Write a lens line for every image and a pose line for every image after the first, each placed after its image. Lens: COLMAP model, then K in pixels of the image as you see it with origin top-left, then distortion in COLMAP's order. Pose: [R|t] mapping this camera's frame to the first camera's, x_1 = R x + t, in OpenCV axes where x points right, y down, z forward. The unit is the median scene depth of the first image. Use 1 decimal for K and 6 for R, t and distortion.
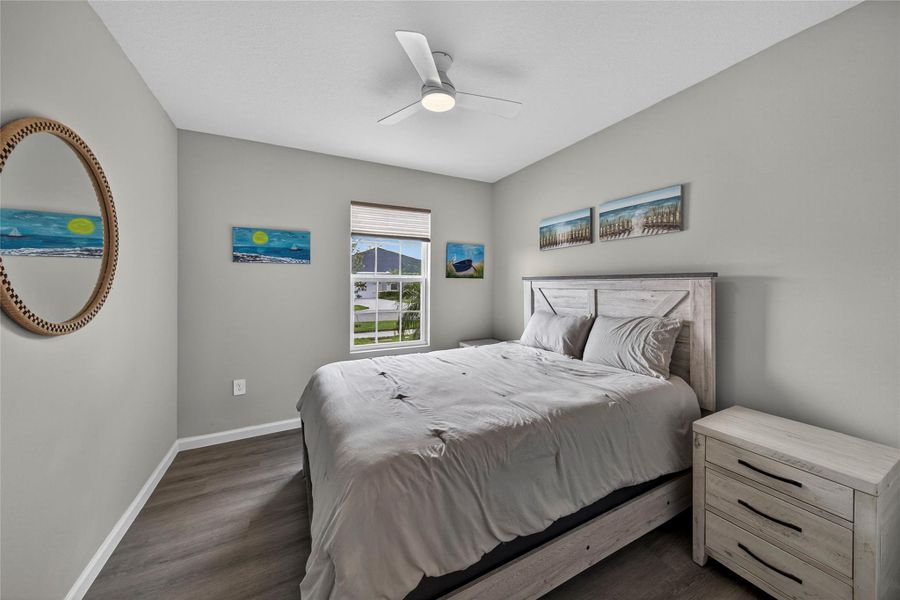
lens RADIAL K [[313.8, 0, 452.6], [0, 313.8, 287.3], [0, 0, 1]] dist [0.001299, 0.000172]
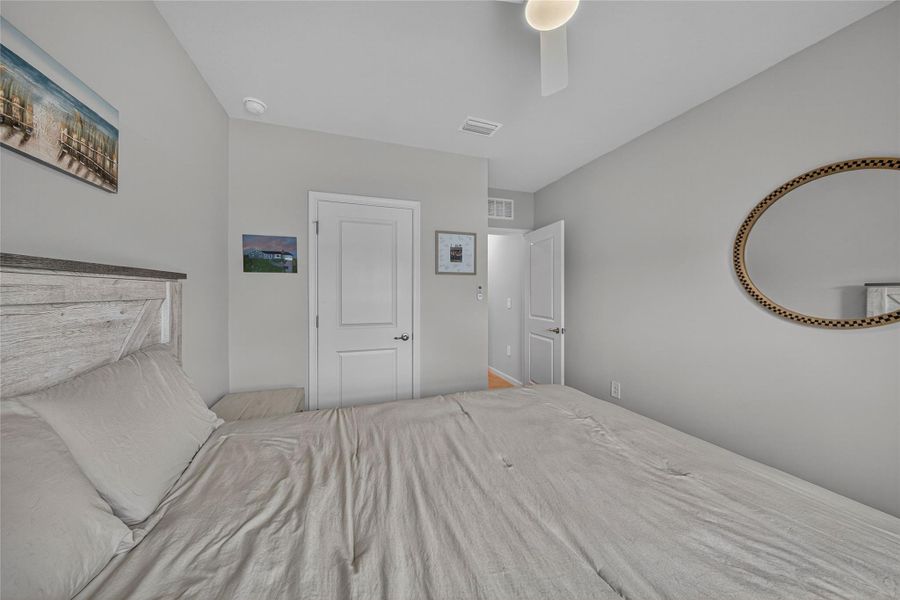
lens RADIAL K [[306.4, 0, 450.0], [0, 306.4, 300.0], [0, 0, 1]] dist [-0.007934, -0.000110]
pose [[-0.987607, -0.006400, 0.156815, 0.043645], [-0.000537, 0.999300, 0.037407, -0.007430], [-0.156945, 0.036859, -0.986919, 1.196495]]
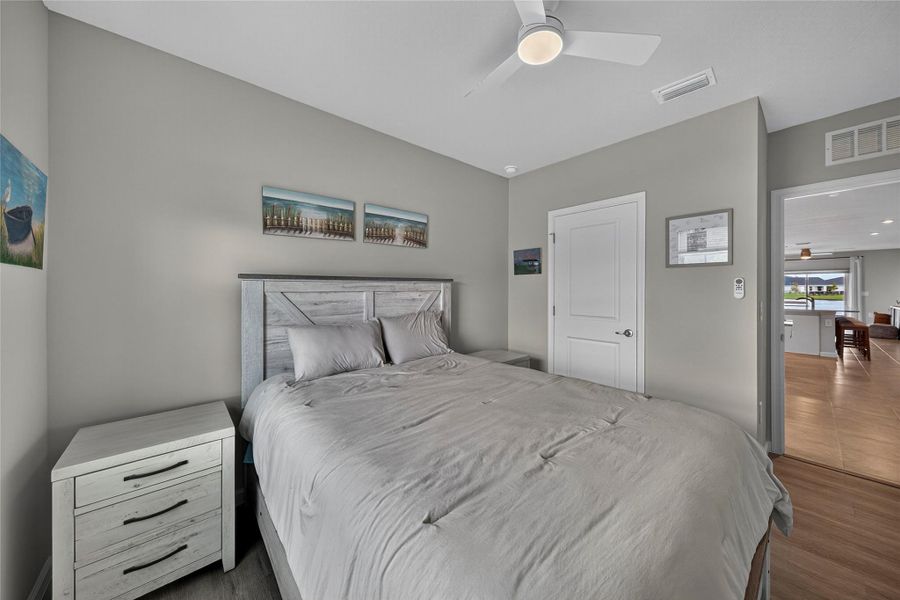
lens RADIAL K [[313.8, 0, 452.6], [0, 313.8, 287.3], [0, 0, 1]] dist [0.001299, 0.000172]
pose [[-0.234424, 0.001200, 0.972134, -0.546524], [0.011540, 0.999932, 0.001548, -0.004825], [-0.972066, 0.011581, -0.234422, 1.004307]]
